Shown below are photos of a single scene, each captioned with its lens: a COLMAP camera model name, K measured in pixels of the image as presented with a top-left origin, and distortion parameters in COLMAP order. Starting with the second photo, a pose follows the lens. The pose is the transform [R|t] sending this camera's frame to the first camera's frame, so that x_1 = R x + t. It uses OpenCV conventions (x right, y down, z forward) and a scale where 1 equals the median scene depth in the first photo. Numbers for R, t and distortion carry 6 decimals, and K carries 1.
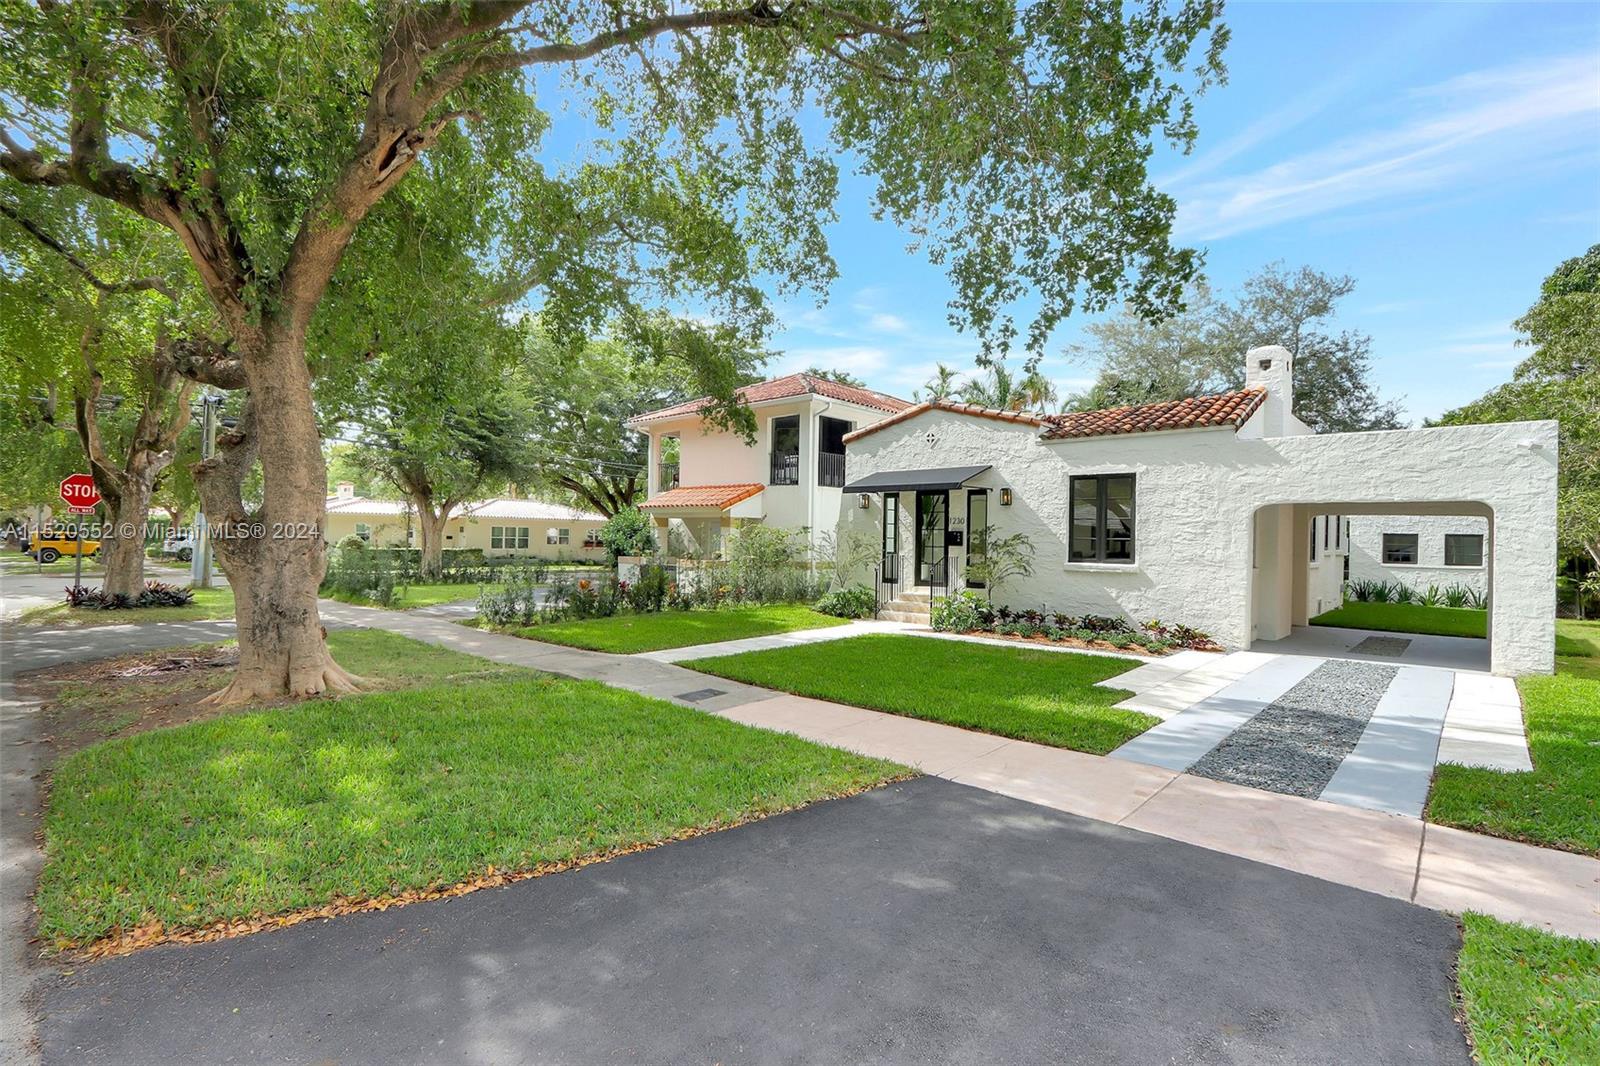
lens RADIAL K [[750.6, 0, 782.7], [0, 750.6, 514.8], [0, 0, 1]] dist [-0.014559, 0.000437]
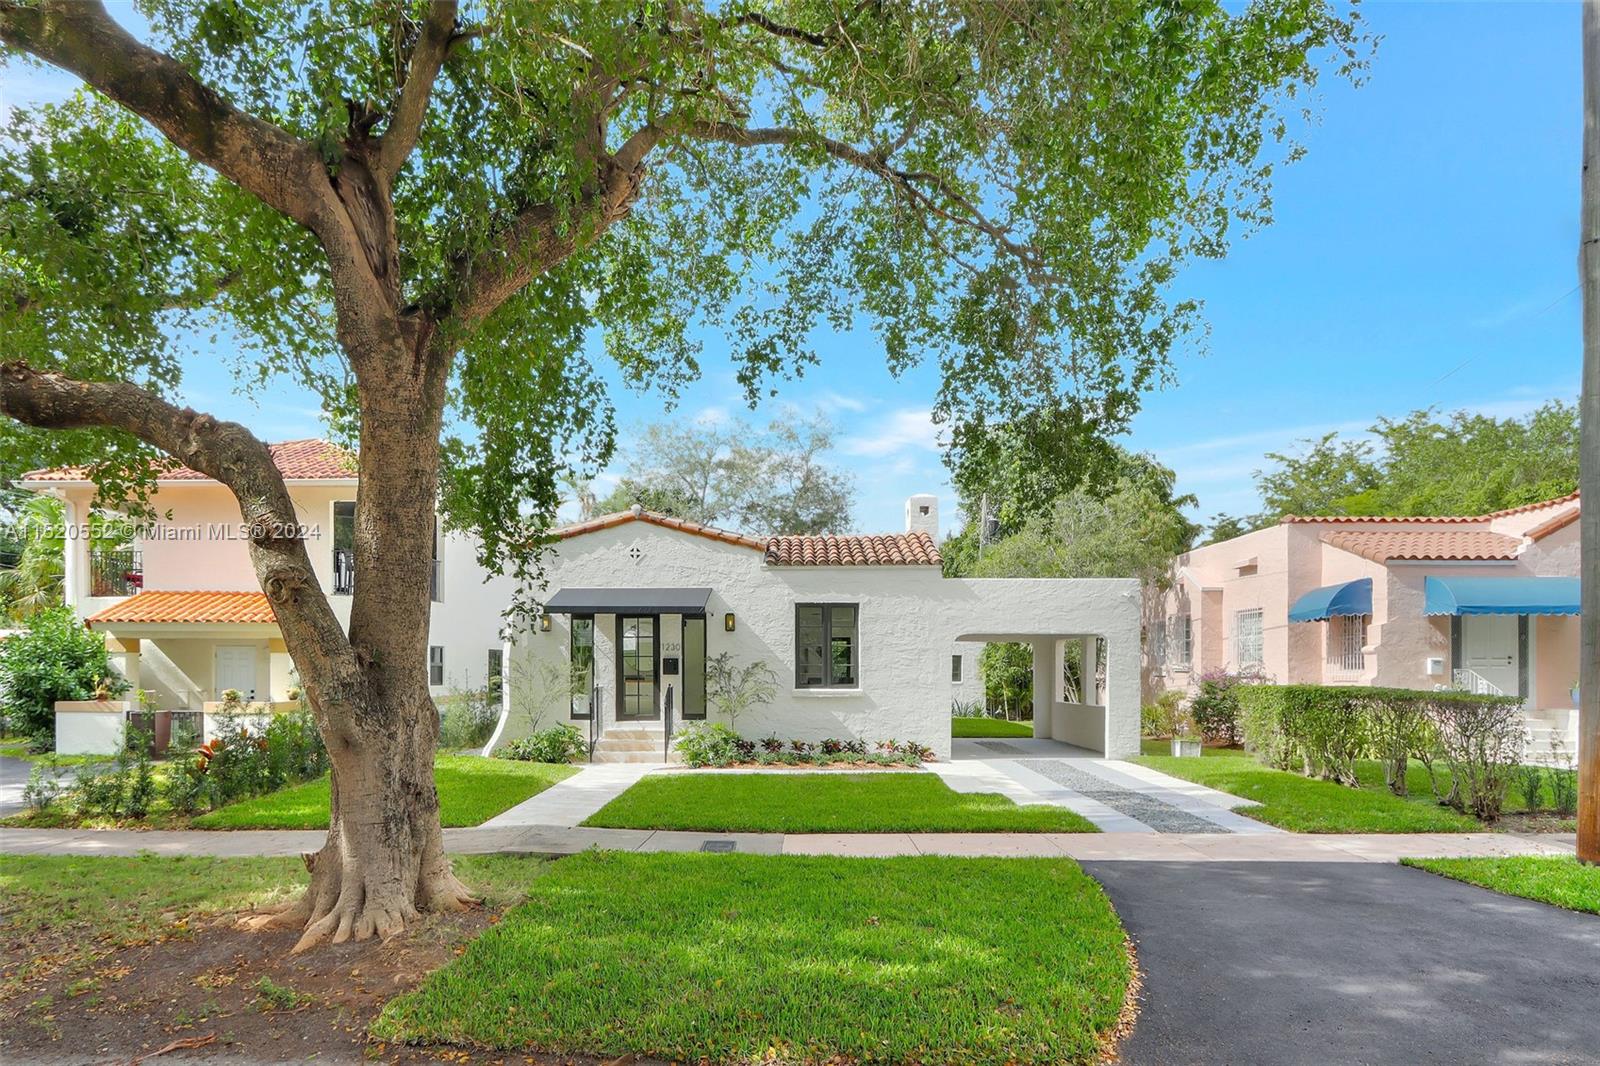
lens RADIAL K [[939.4, 0, 799.5], [0, 939.4, 634.0], [0, 0, 1]] dist [-0.005661, -0.000709]
pose [[0.745720, 0.007491, 0.666217, -0.455479], [-0.009938, 0.999951, -0.000119, -0.010144], [-0.666185, -0.006532, 0.745758, 0.051346]]
